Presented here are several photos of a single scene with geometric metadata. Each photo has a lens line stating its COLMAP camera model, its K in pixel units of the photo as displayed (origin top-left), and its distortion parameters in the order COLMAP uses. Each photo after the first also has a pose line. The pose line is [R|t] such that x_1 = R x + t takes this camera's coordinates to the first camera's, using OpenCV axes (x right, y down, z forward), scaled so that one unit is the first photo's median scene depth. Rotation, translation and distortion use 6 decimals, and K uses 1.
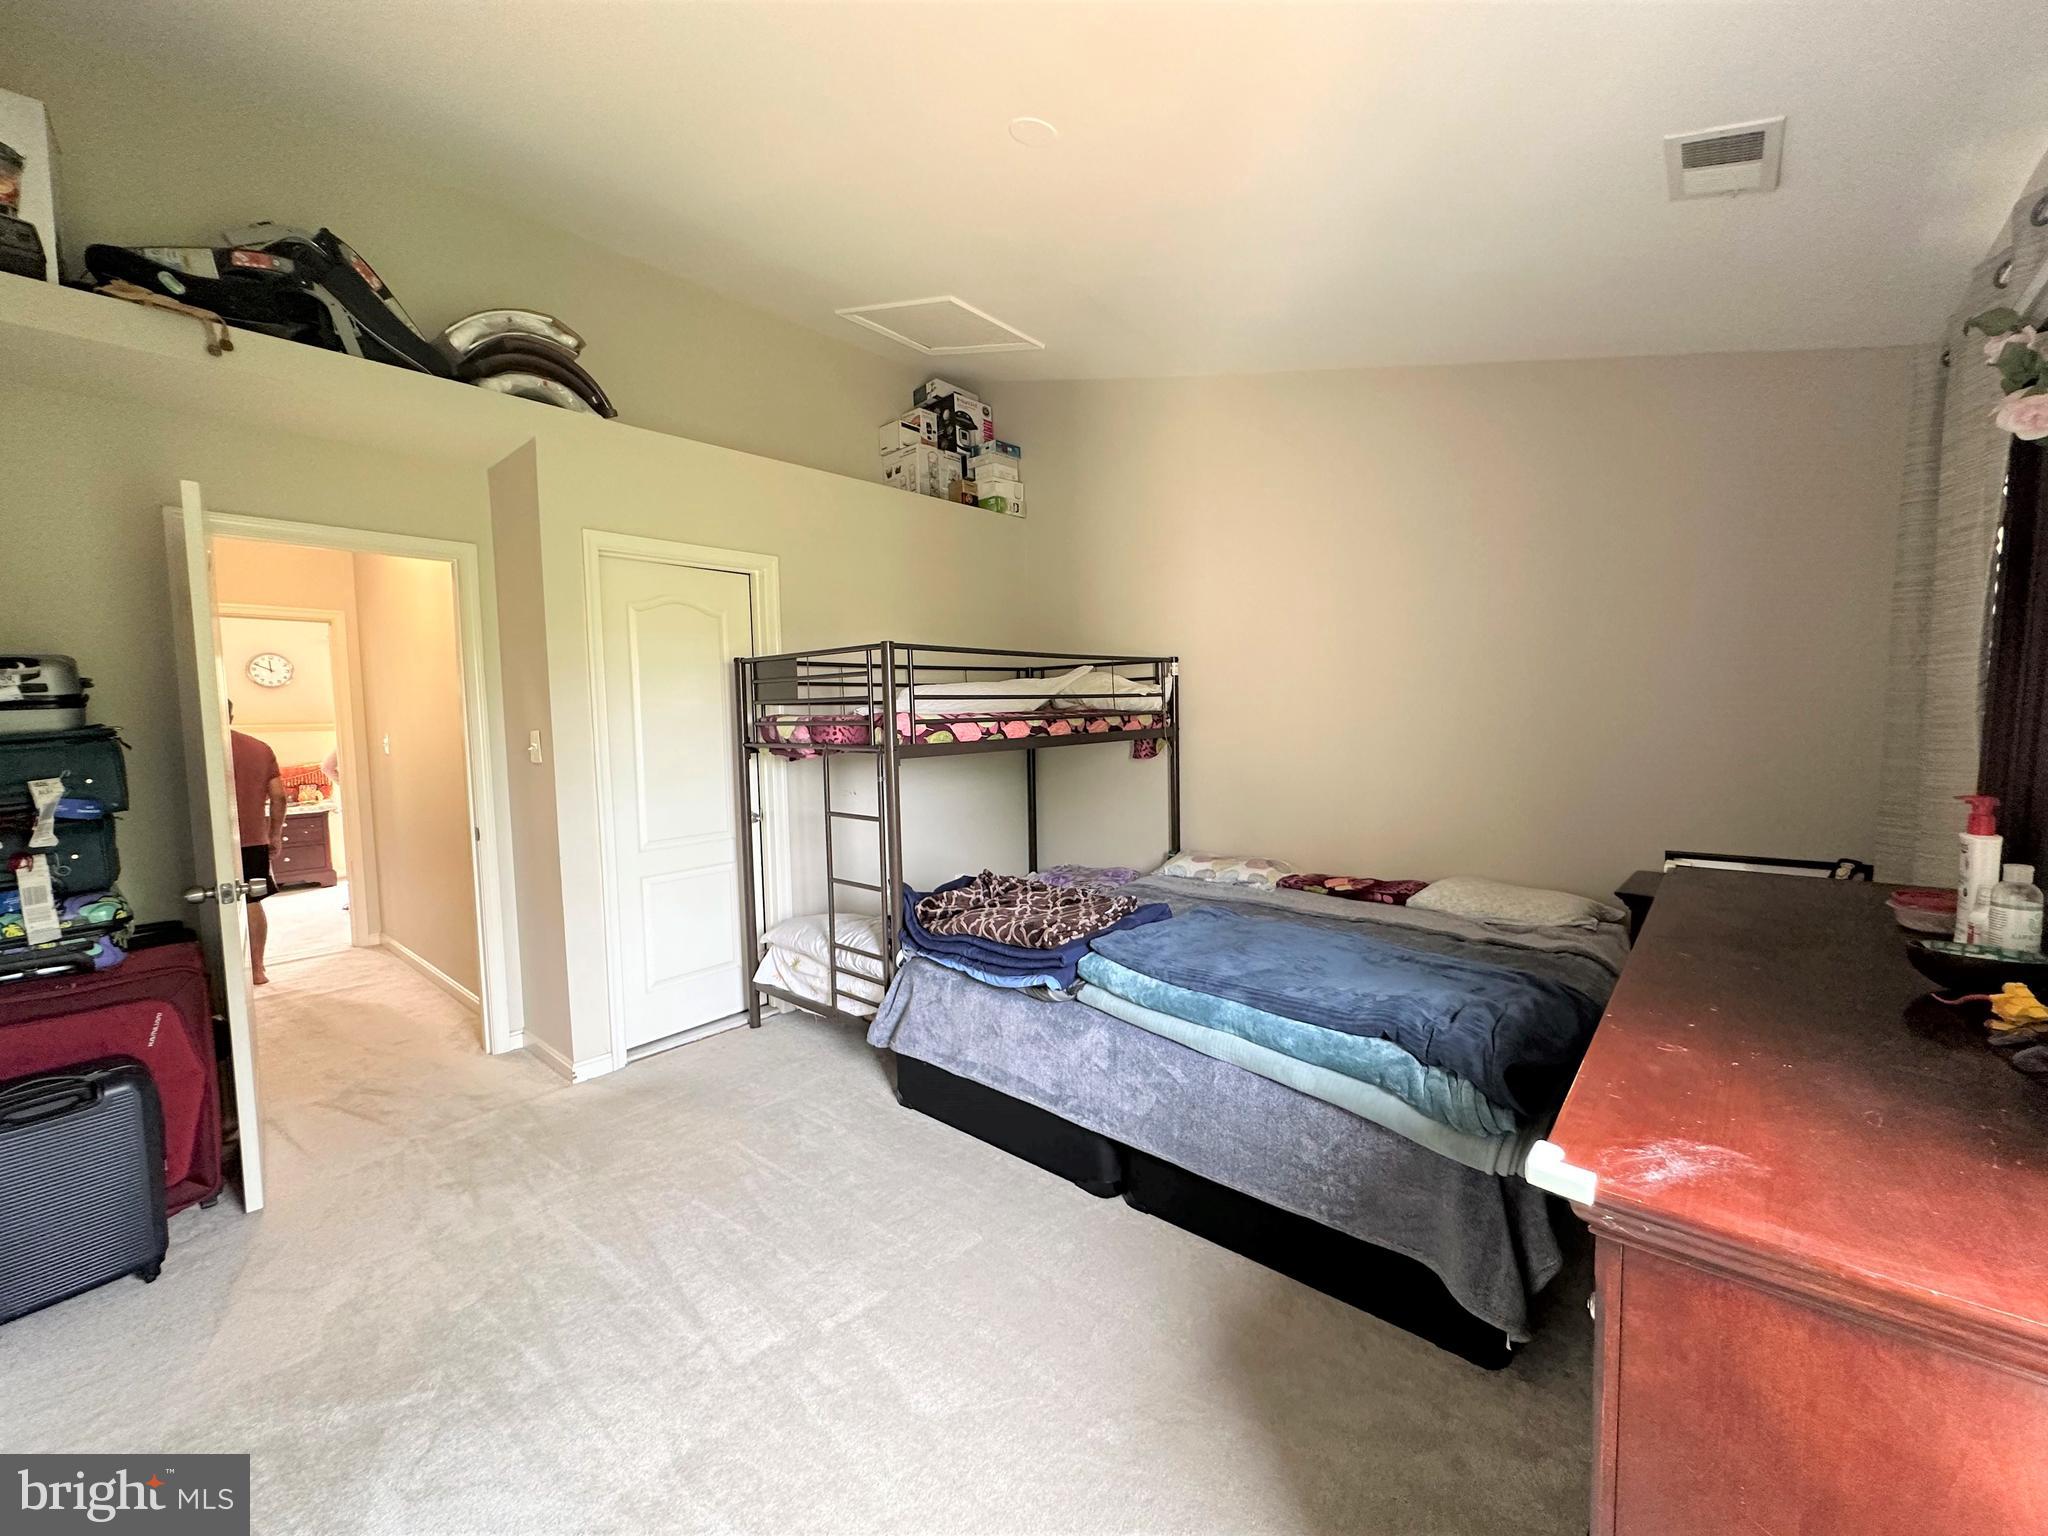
lens RADIAL K [[820.1, 0, 1025.2], [0, 820.1, 765.6], [0, 0, 1]] dist [-0.002845, 0.000964]
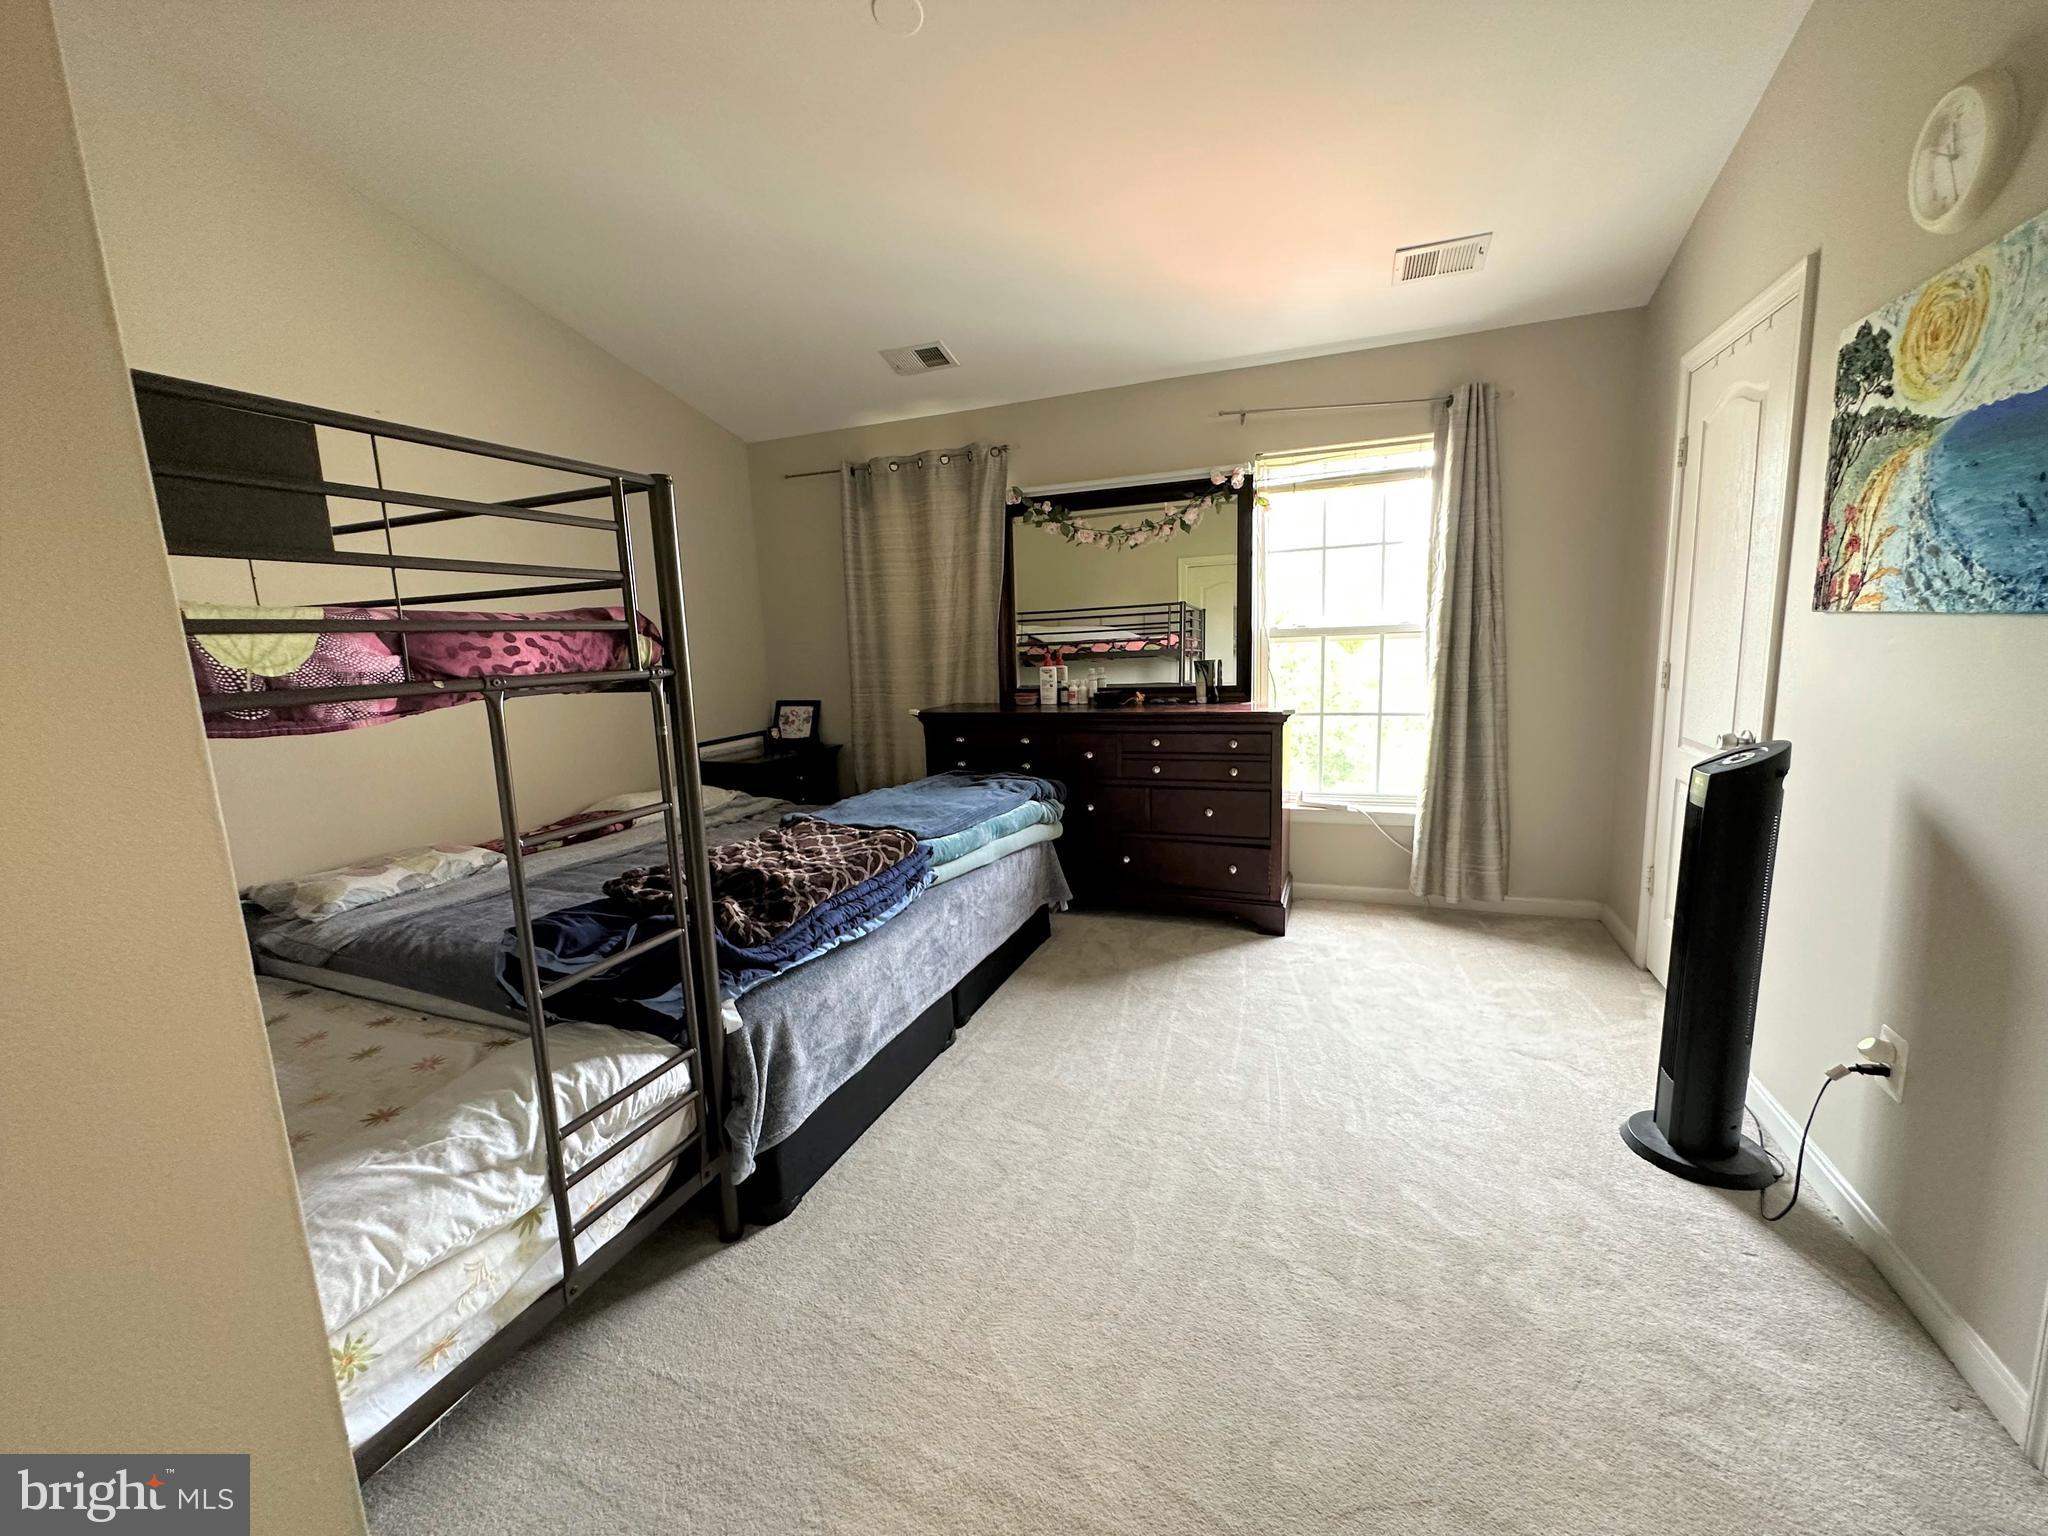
lens RADIAL K [[820.1, 0, 1025.2], [0, 820.1, 765.6], [0, 0, 1]] dist [-0.002845, 0.000964]
pose [[-0.335671, -0.112880, 0.935192, -0.718188], [0.110885, 0.981157, 0.158228, -0.018550], [-0.935430, 0.156811, -0.316829, 0.890279]]
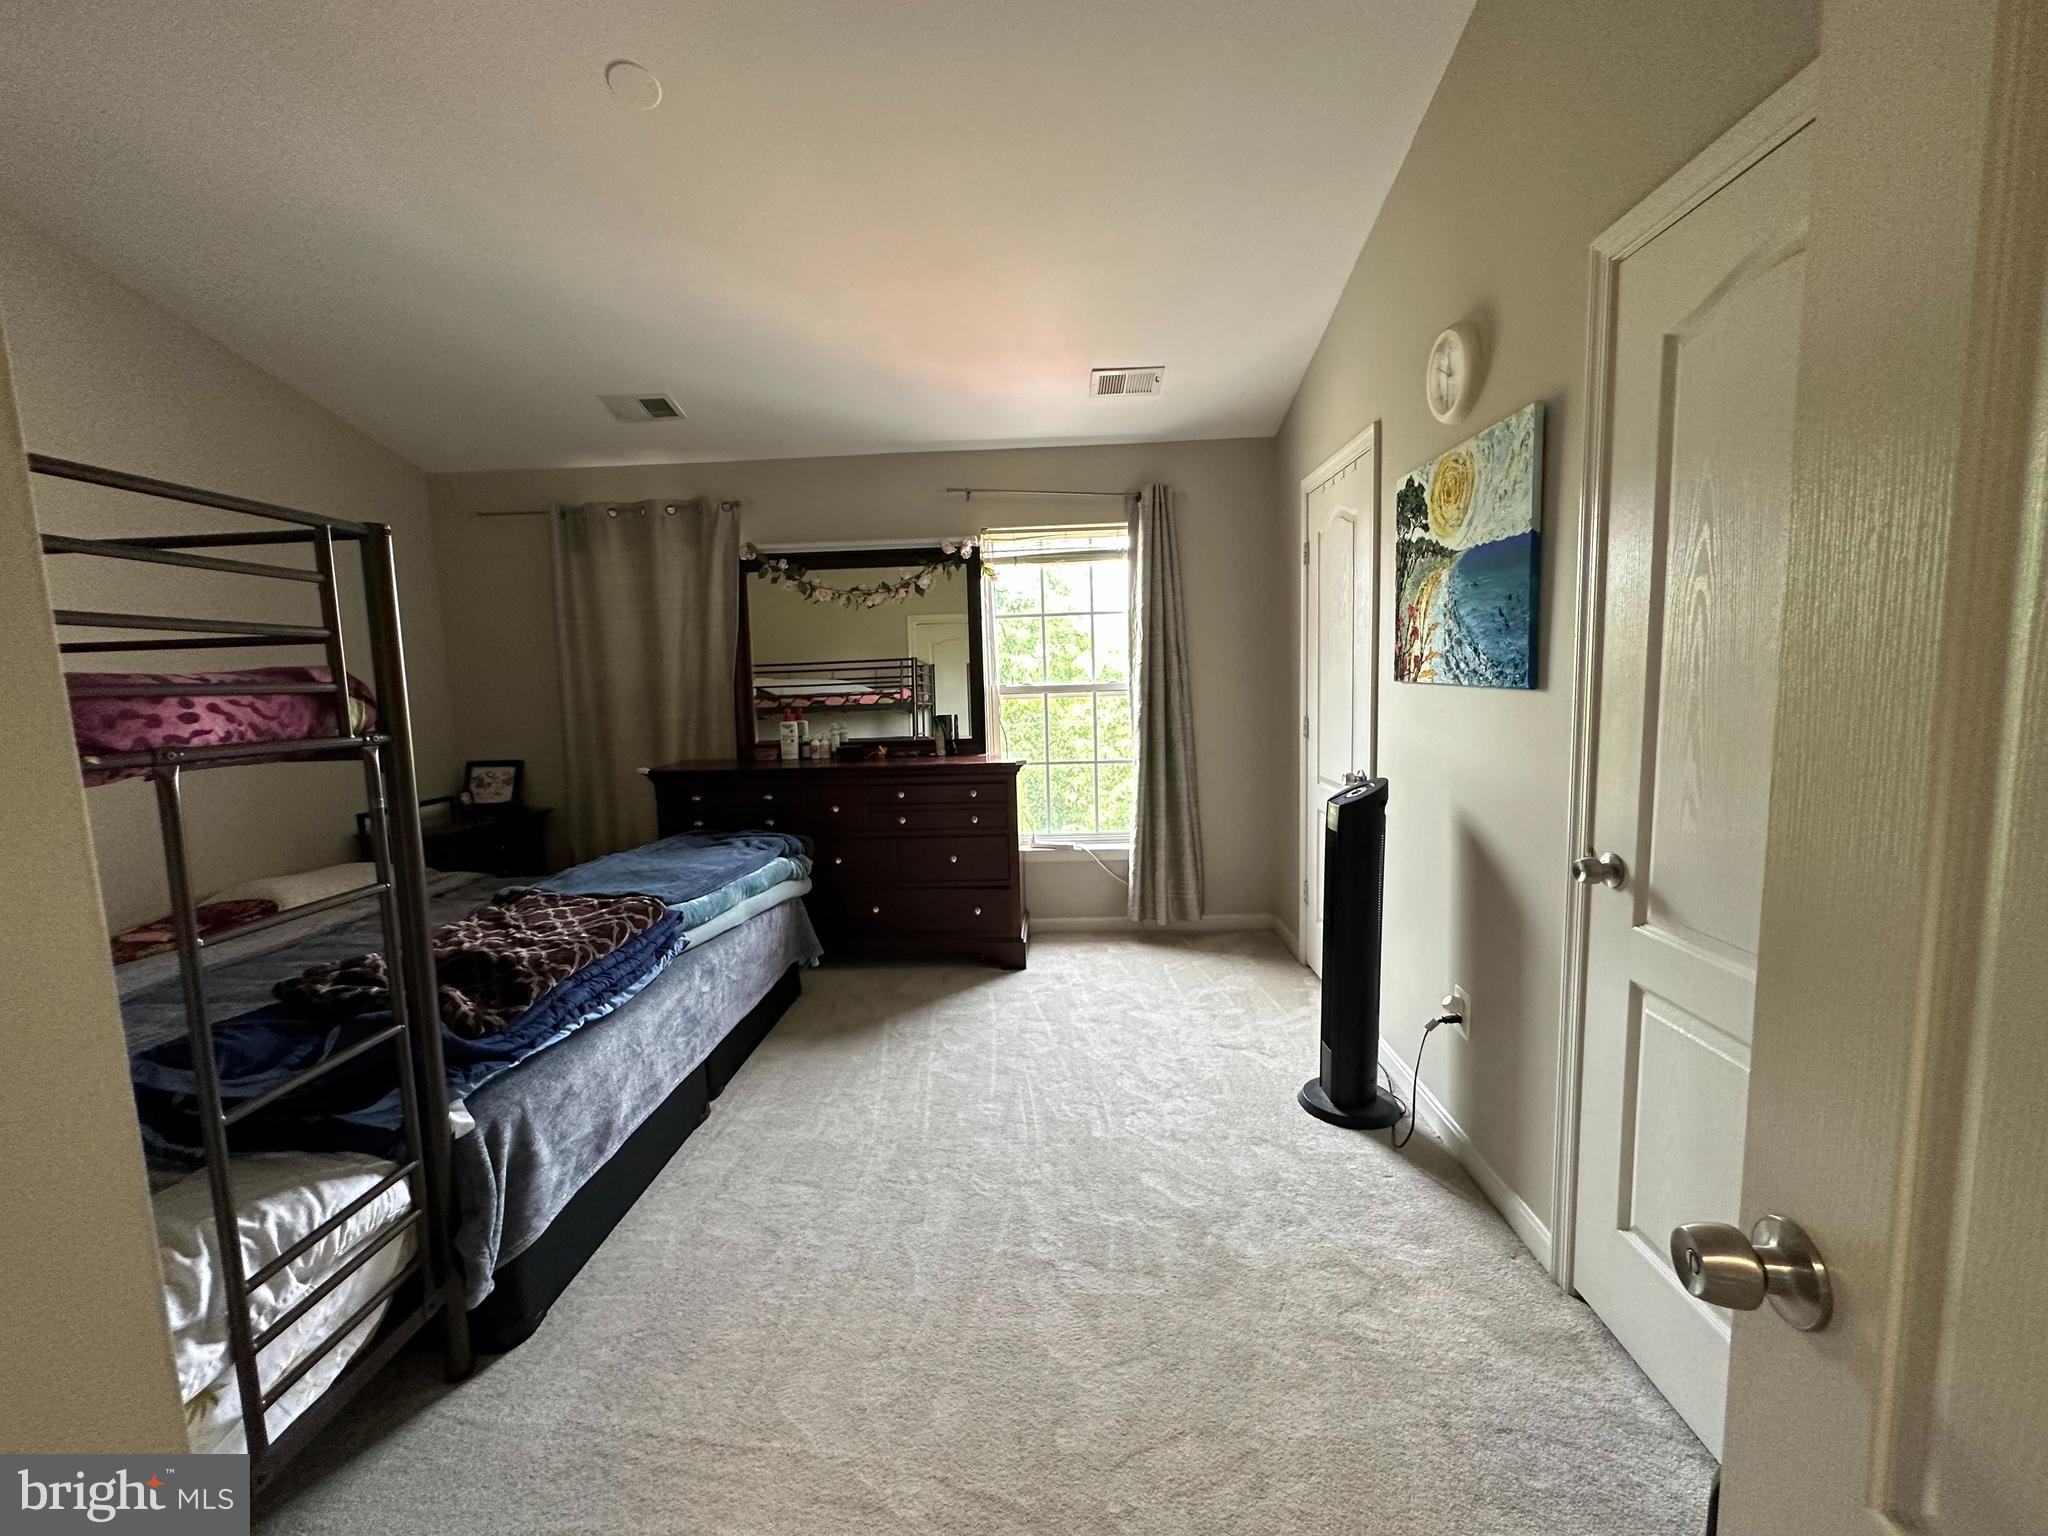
lens RADIAL K [[820.1, 0, 1025.2], [0, 820.1, 765.6], [0, 0, 1]] dist [-0.002845, 0.000964]
pose [[-0.625005, -0.044751, 0.779337, -0.744269], [0.095930, 0.986385, 0.133573, -0.031277], [-0.774704, 0.158245, -0.612202, 0.932564]]
